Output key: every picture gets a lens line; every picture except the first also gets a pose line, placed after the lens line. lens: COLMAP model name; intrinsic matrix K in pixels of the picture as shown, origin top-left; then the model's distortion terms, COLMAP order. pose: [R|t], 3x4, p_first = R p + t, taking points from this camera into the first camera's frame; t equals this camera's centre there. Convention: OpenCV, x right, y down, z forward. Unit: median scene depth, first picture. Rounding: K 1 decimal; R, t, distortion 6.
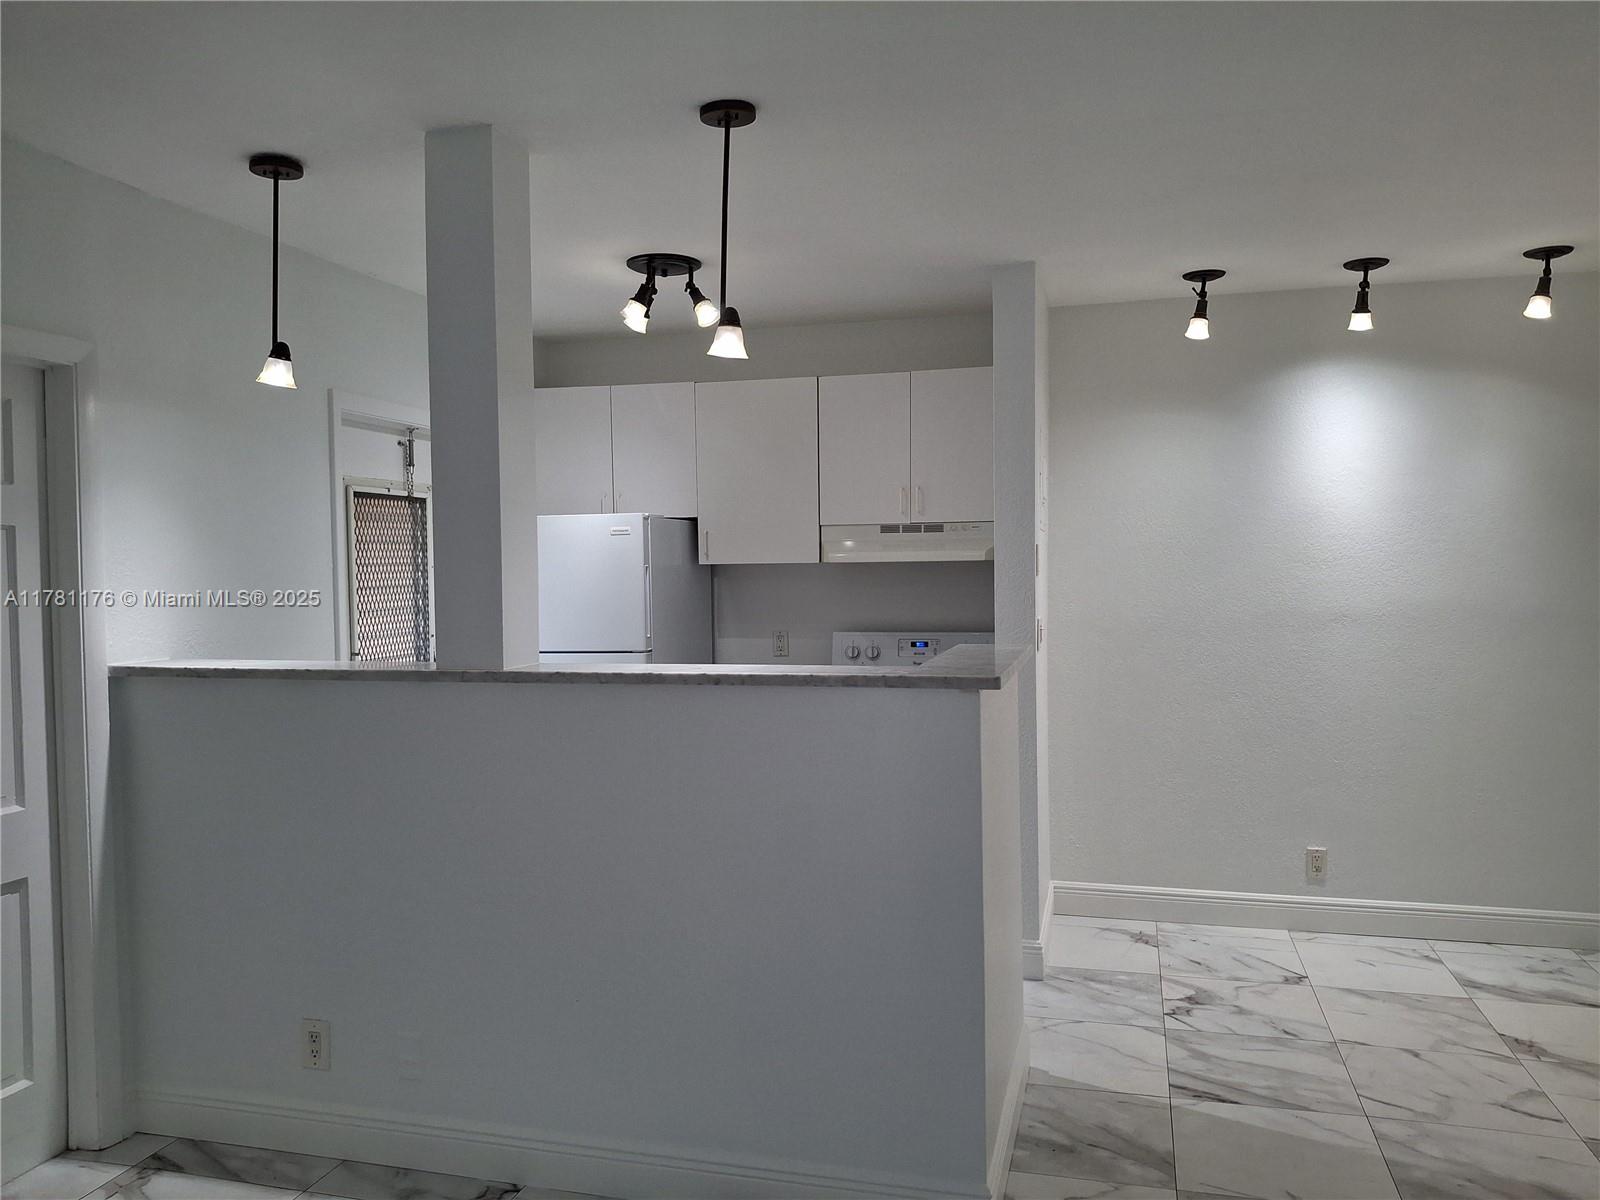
lens RADIAL K [[1233.0, 0, 806.0], [0, 1233.0, 588.2], [0, 0, 1]] dist [0.040628, -0.055527]
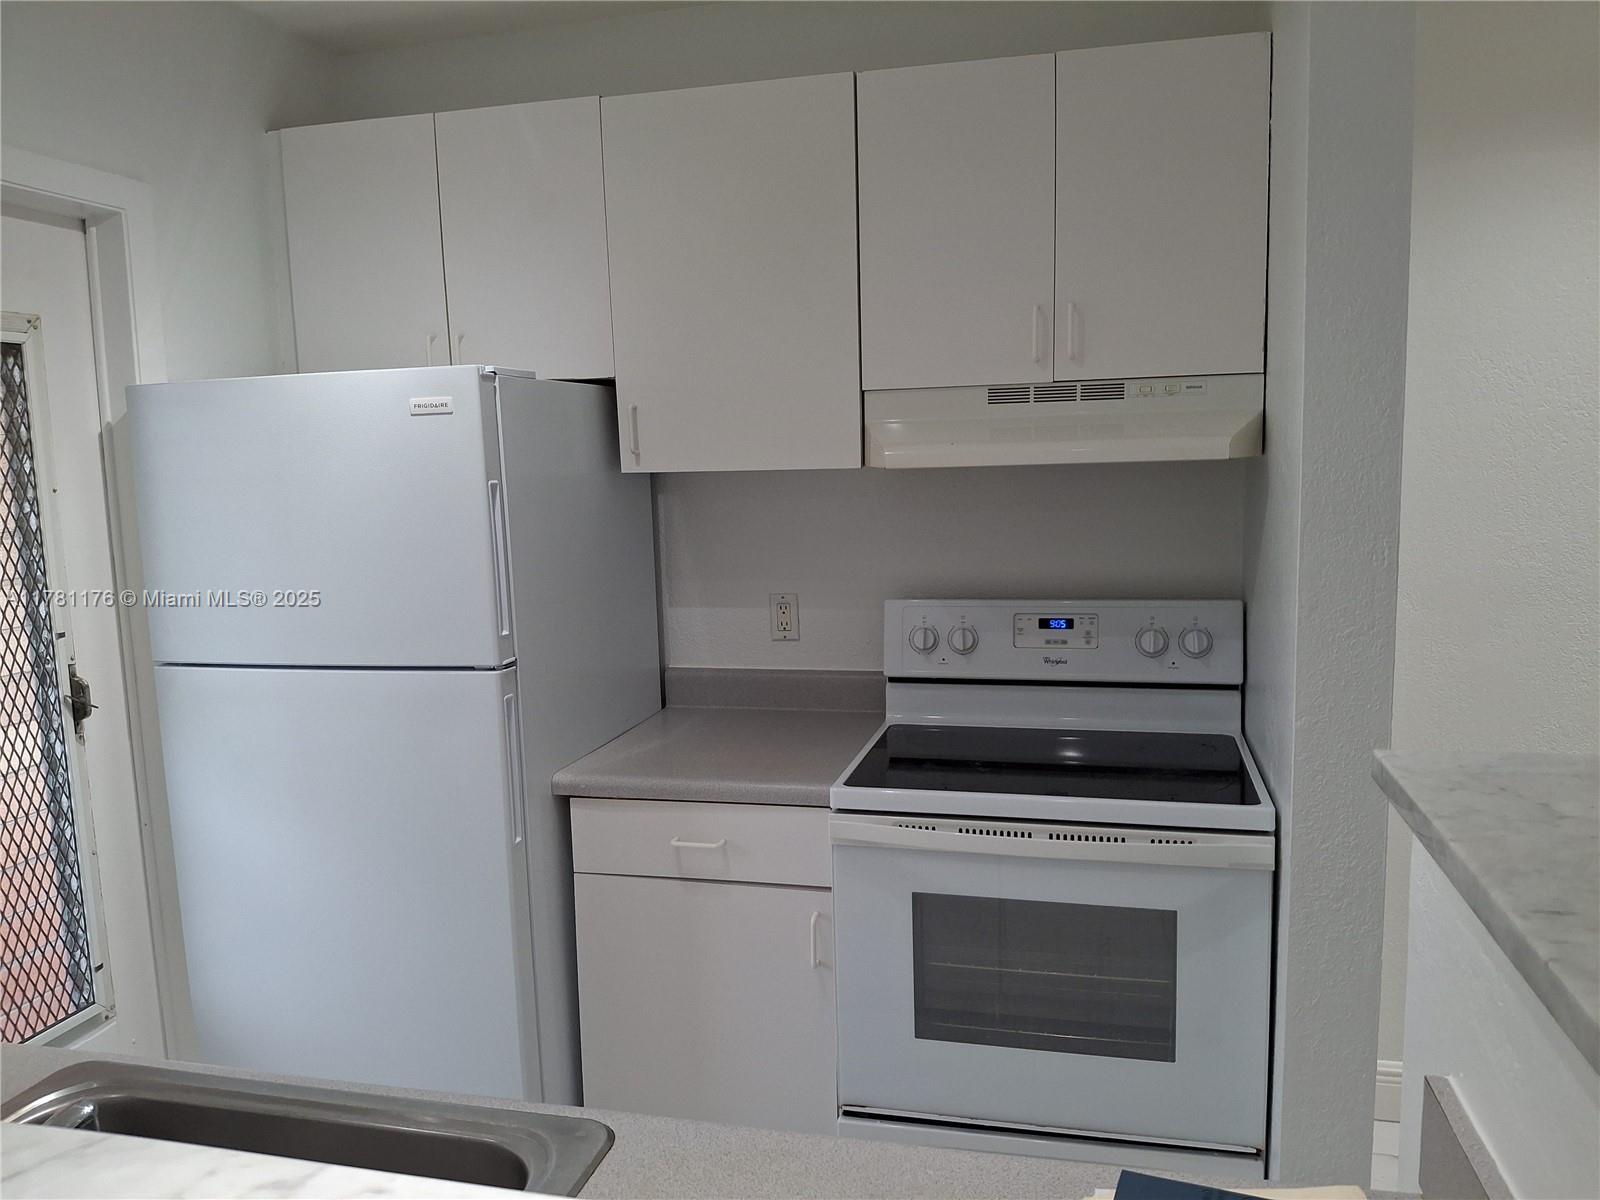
lens RADIAL K [[1233.0, 0, 802.3], [0, 1233.0, 614.5], [0, 0, 1]] dist [0.040628, -0.055527]
pose [[0.999887, -0.015030, 0.000211, -0.014854], [0.014910, 0.993472, 0.113096, -0.019609], [-0.001910, -0.113080, 0.993584, 0.534879]]
